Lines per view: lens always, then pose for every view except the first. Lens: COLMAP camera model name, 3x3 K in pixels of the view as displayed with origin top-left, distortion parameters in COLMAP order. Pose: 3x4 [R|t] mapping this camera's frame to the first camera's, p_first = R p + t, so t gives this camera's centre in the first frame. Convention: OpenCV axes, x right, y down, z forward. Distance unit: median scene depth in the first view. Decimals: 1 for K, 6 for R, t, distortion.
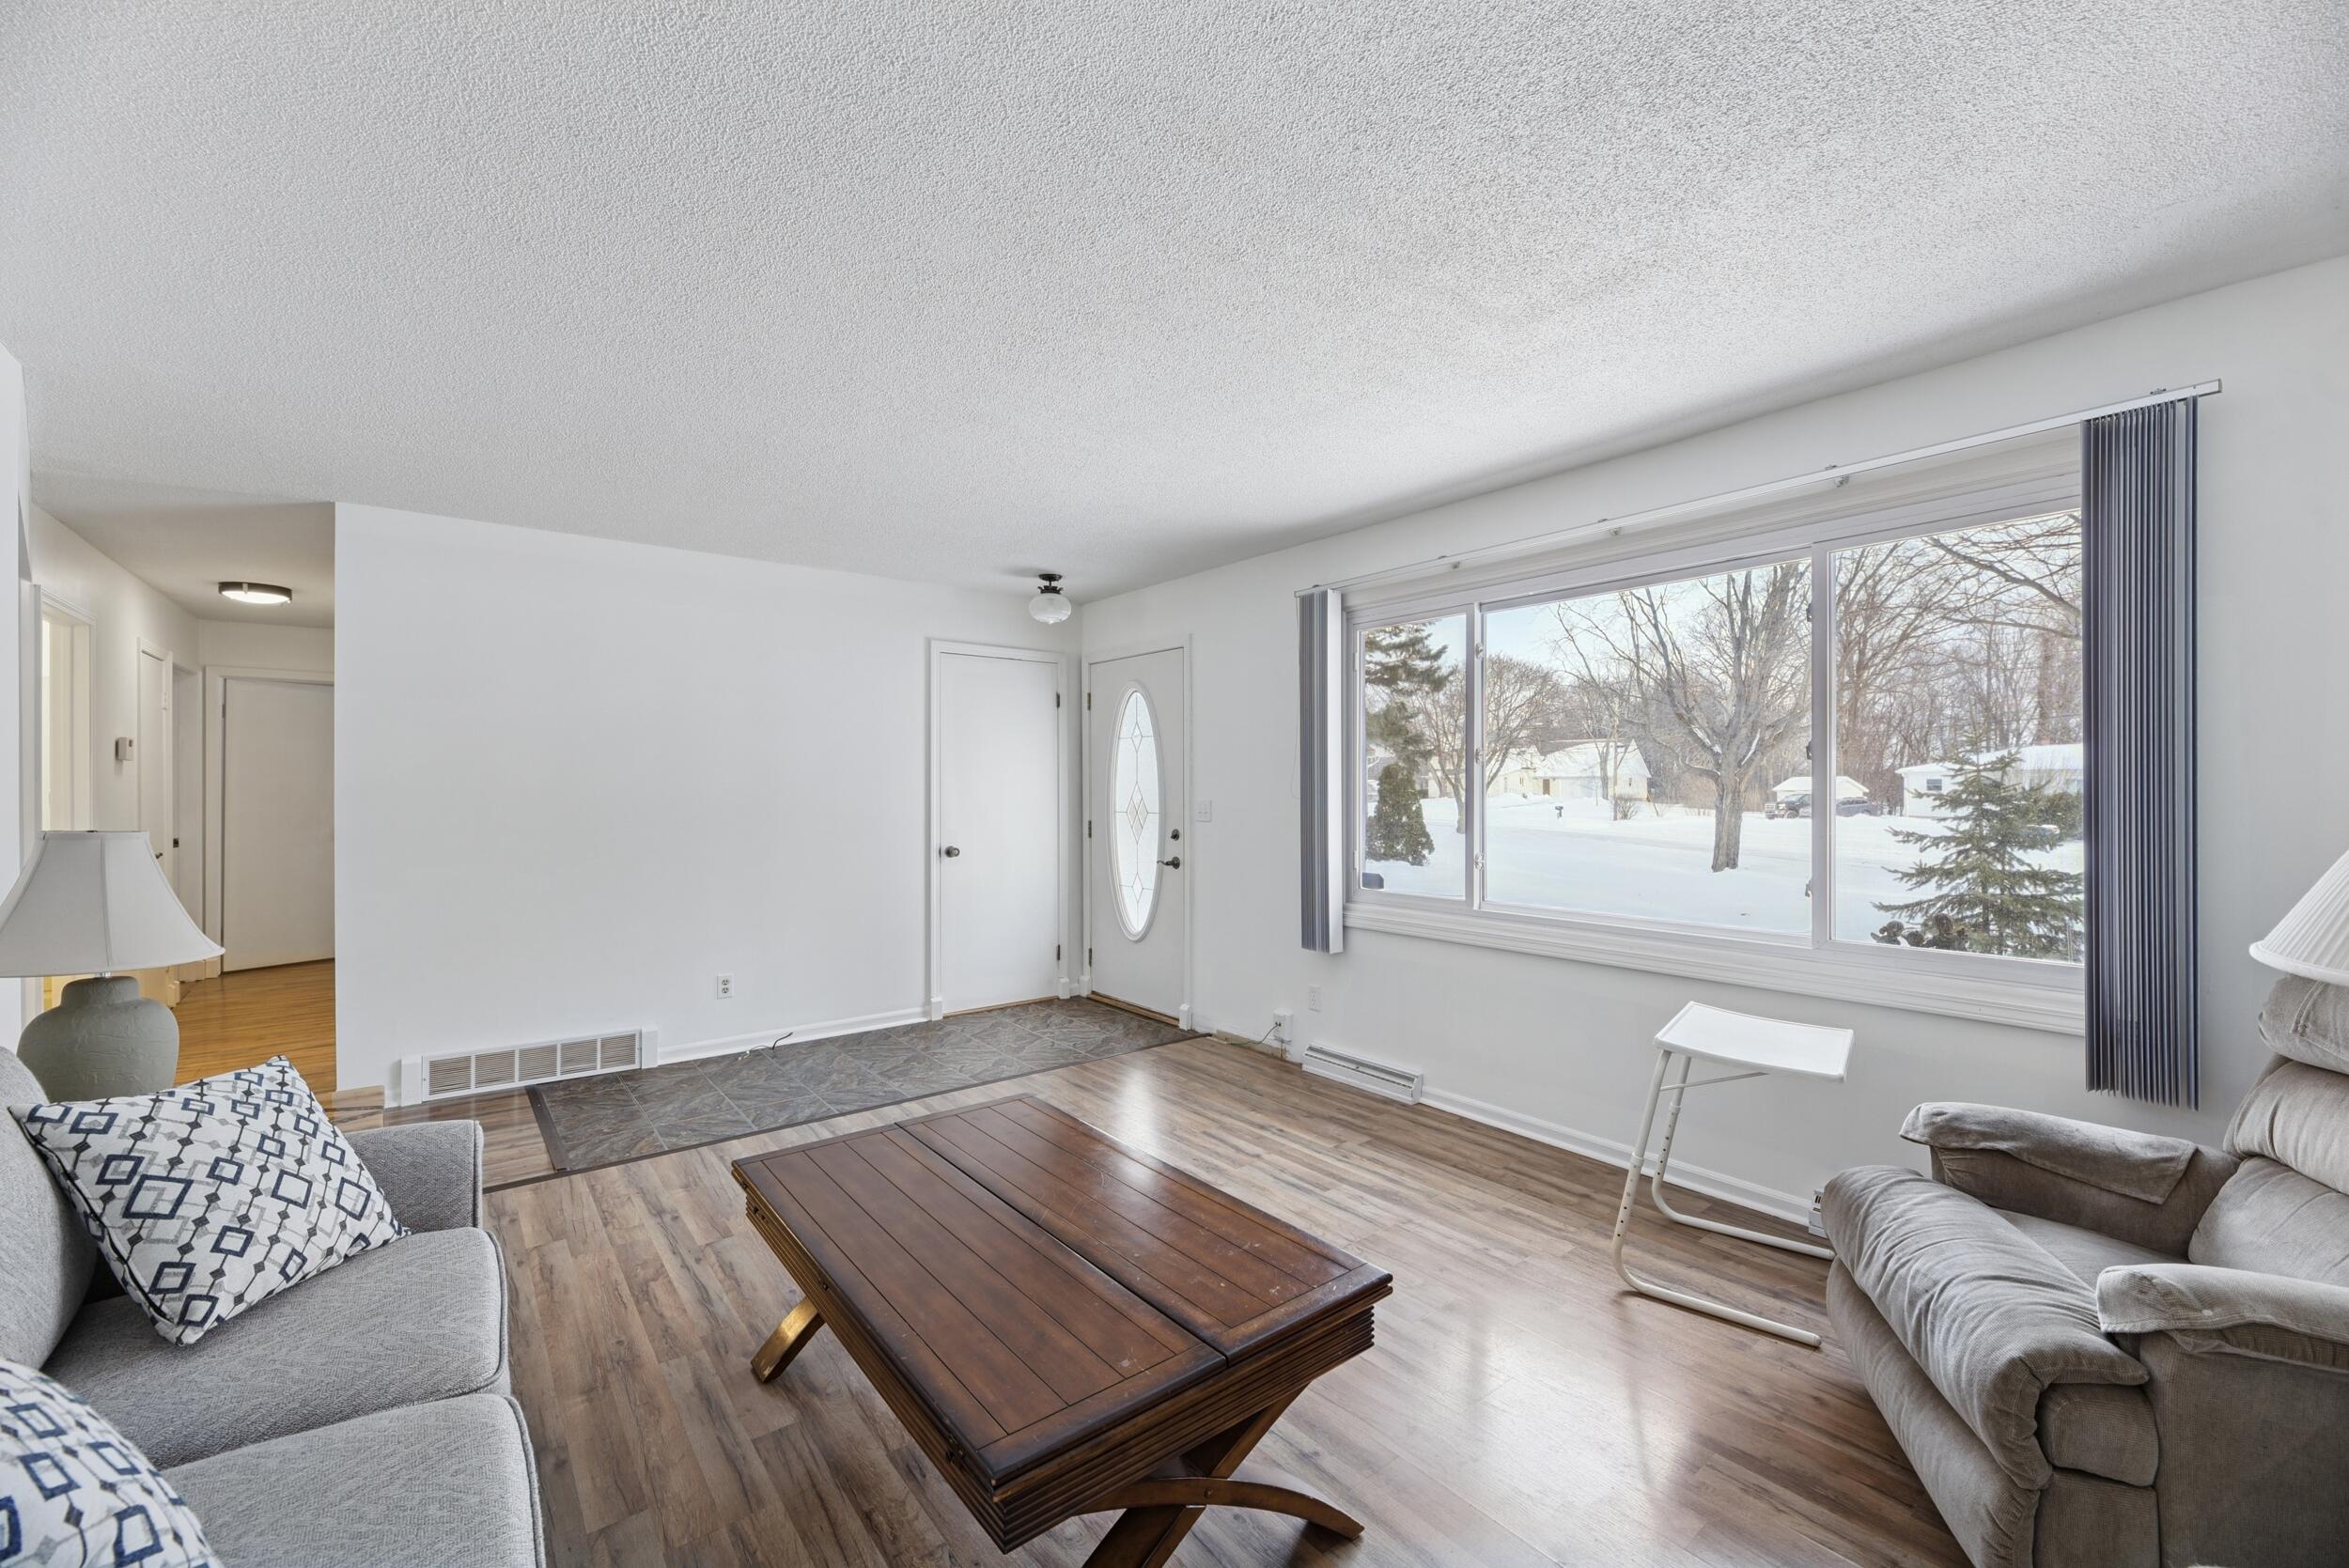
lens RADIAL K [[953.5, 0, 1174.5], [0, 953.5, 781.7], [0, 0, 1]] dist [-0.002719, -0.000575]
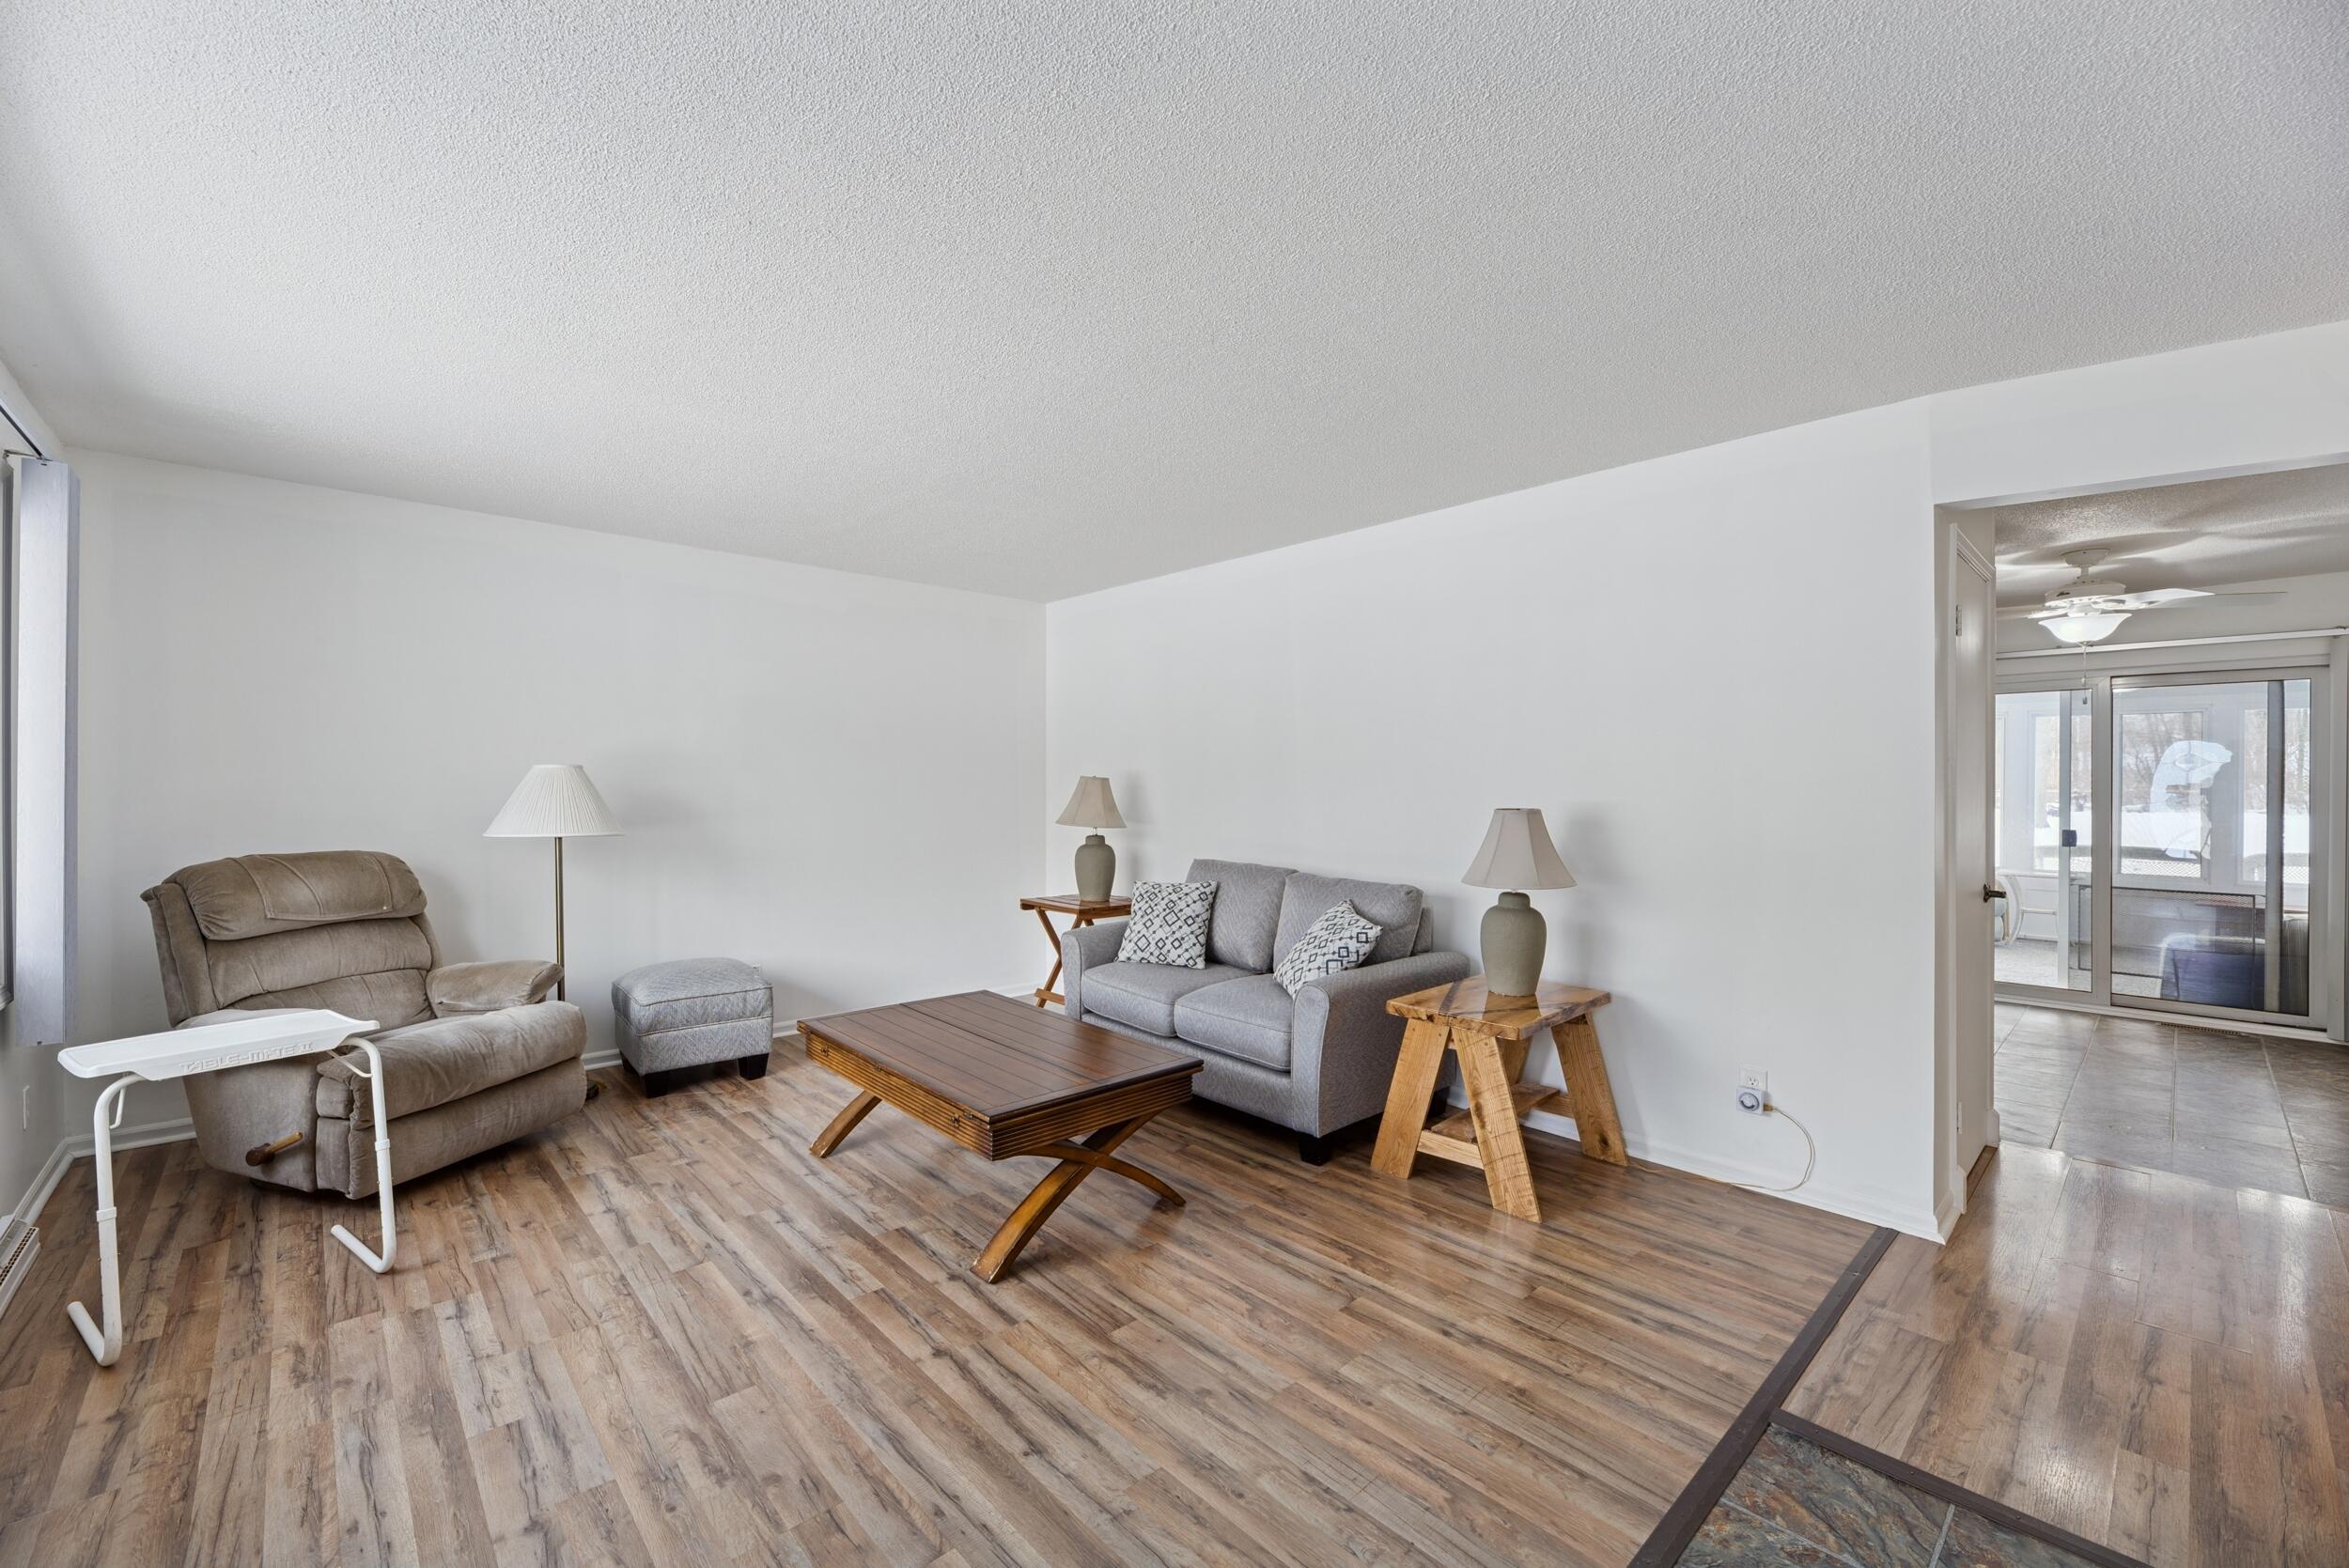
lens RADIAL K [[953.5, 0, 1180.4], [0, 953.5, 793.2], [0, 0, 1]] dist [-0.002719, -0.000575]
pose [[-0.997045, -0.002084, -0.076787, -0.211420], [-0.001887, 0.999995, -0.002641, 0.012873], [0.076792, -0.002489, -0.997044, 1.531061]]
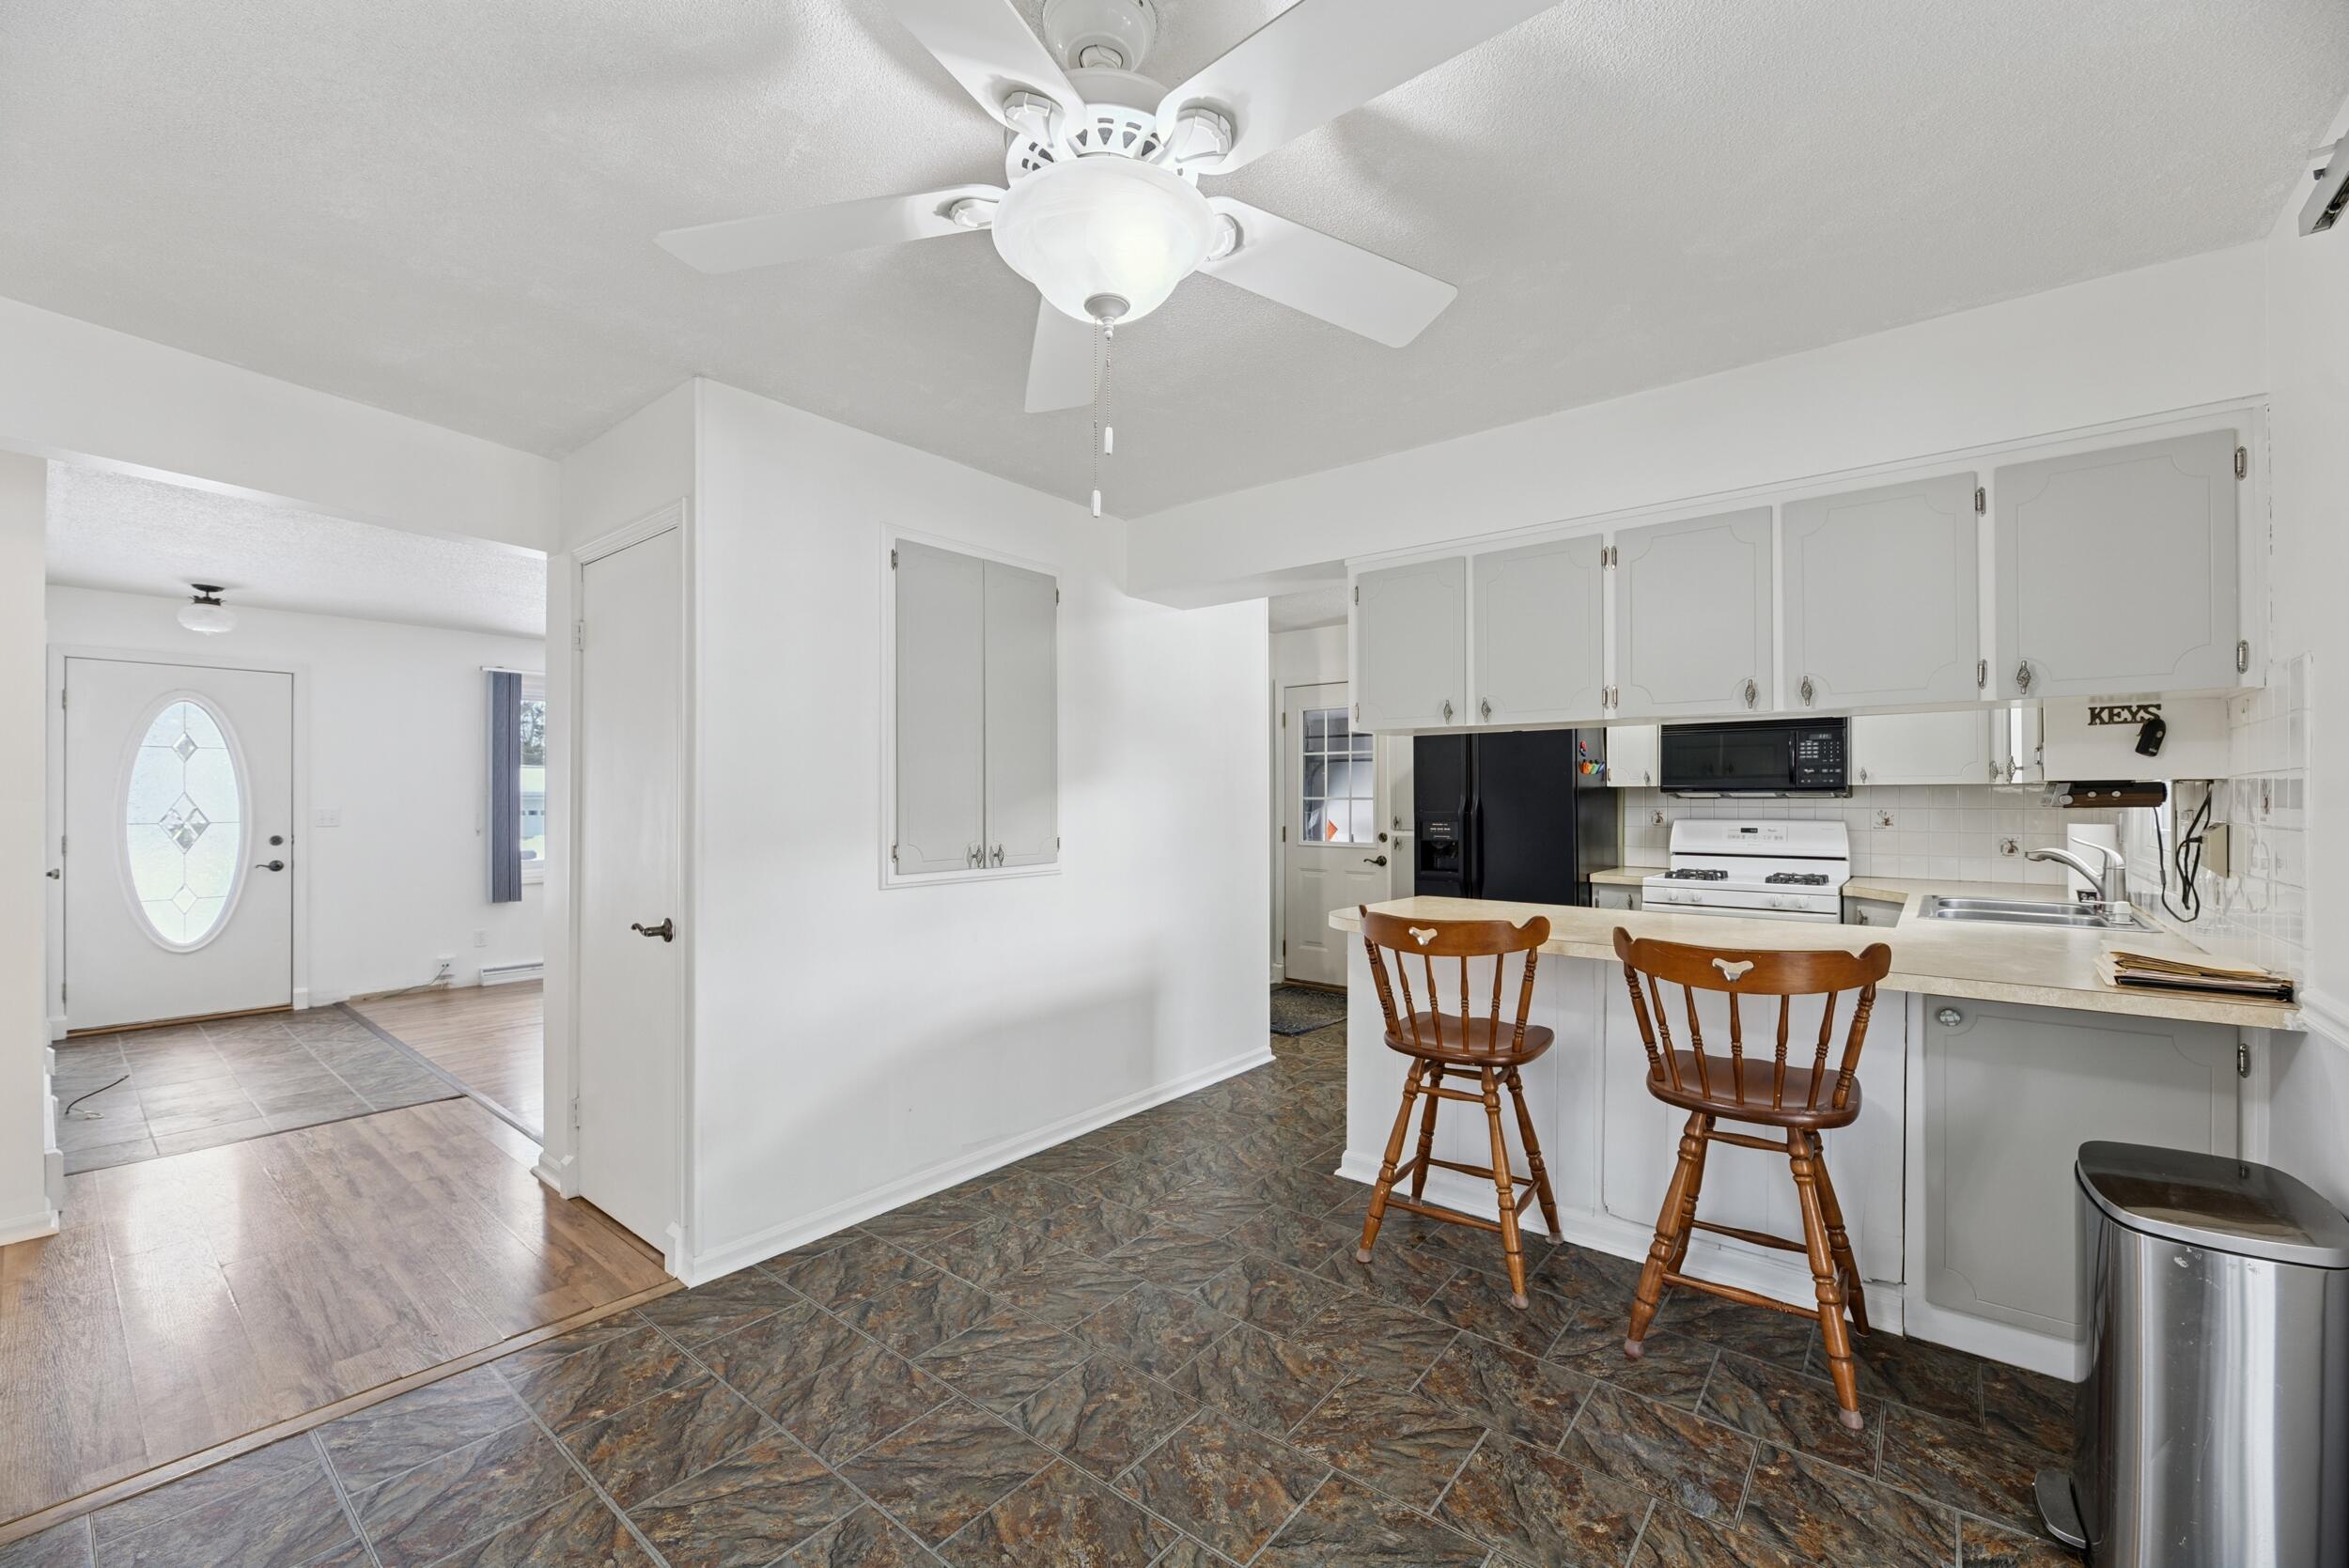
lens RADIAL K [[953.5, 0, 1185.5], [0, 953.5, 784.3], [0, 0, 1]] dist [-0.002719, -0.000575]
pose [[-0.214190, 0.009611, 0.976745, -1.974607], [0.004973, 0.999949, -0.008749, 0.007702], [-0.976779, 0.002983, -0.214227, 0.310913]]
